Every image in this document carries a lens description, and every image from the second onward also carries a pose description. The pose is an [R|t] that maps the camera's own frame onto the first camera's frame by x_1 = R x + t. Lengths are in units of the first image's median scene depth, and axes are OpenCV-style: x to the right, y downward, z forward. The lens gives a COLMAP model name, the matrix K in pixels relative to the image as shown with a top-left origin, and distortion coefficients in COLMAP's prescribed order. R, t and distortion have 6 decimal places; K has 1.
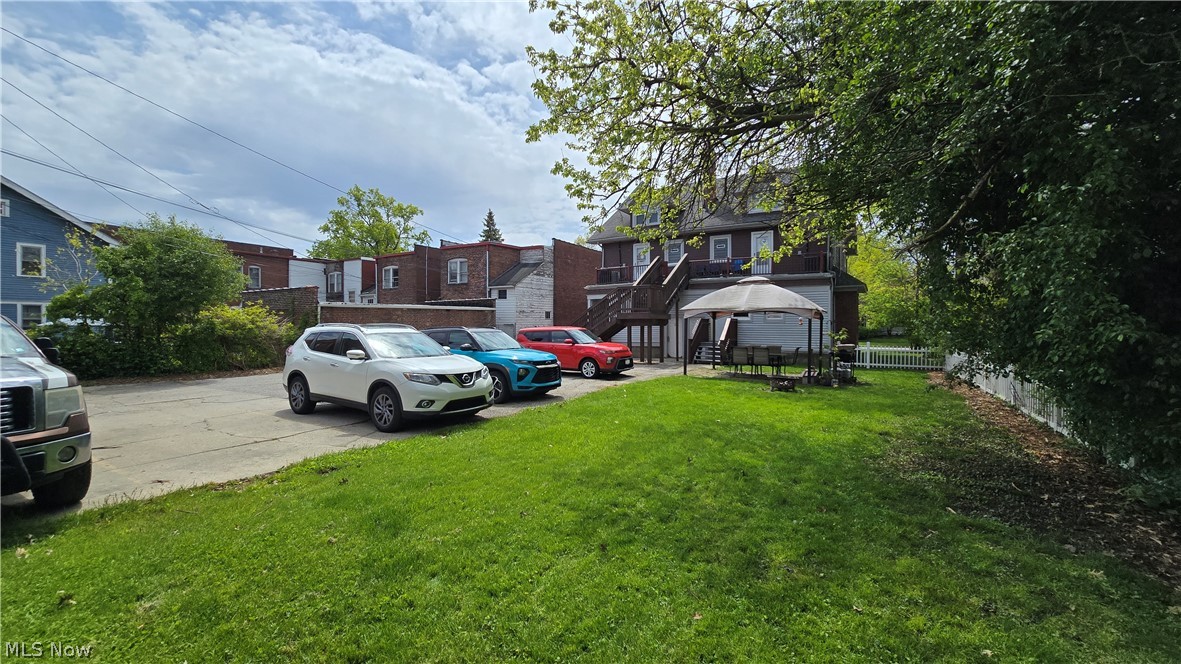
lens RADIAL K [[481.3, 0, 590.5], [0, 481.3, 332.0], [0, 0, 1]] dist [-0.000591, -0.000259]
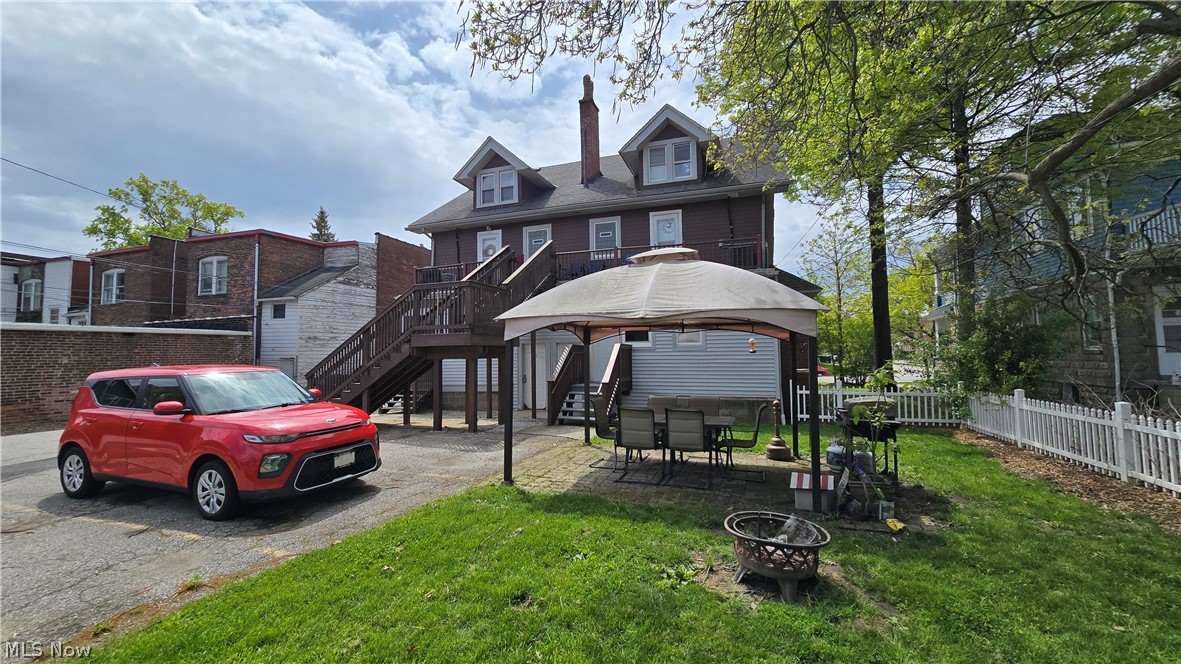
lens RADIAL K [[481.3, 0, 590.5], [0, 481.3, 332.0], [0, 0, 1]] dist [-0.000591, -0.000259]
pose [[0.978911, -0.002629, 0.204270, 0.101640], [0.015441, 0.998009, -0.061153, -0.005457], [-0.203703, 0.063018, 0.977003, 0.324789]]
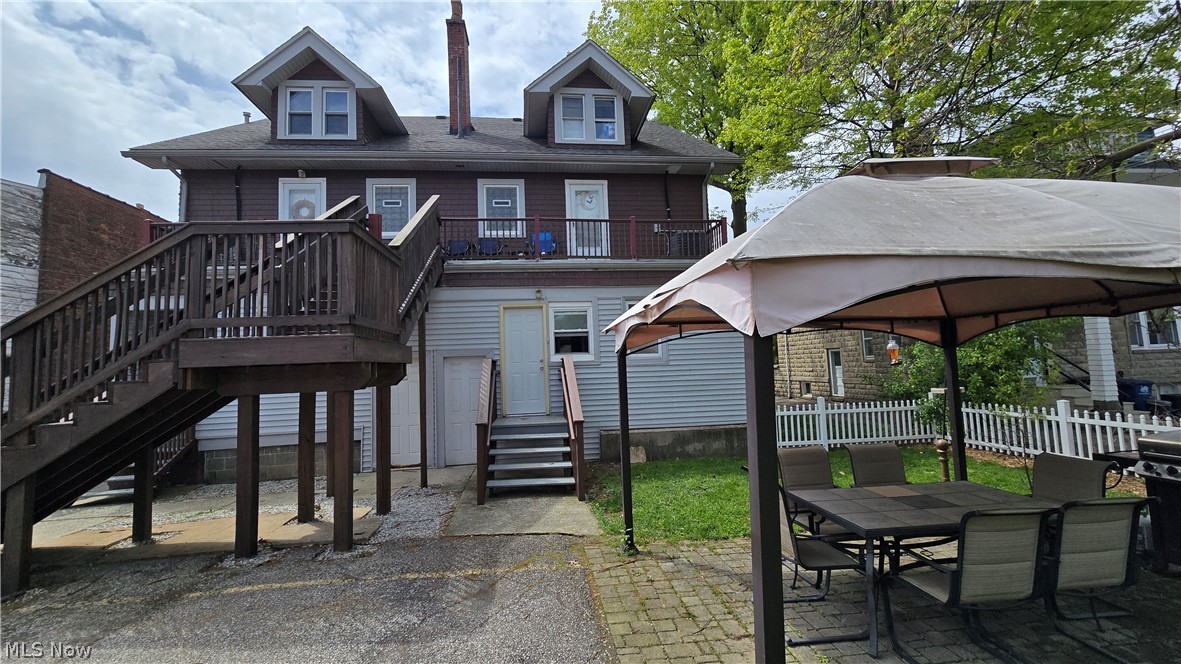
lens RADIAL K [[481.3, 0, 590.5], [0, 481.3, 332.0], [0, 0, 1]] dist [-0.000591, -0.000259]
pose [[0.792273, 0.013228, 0.610023, 0.050631], [0.045207, 0.995745, -0.080305, -0.012103], [-0.608489, 0.091201, 0.788304, 0.517271]]
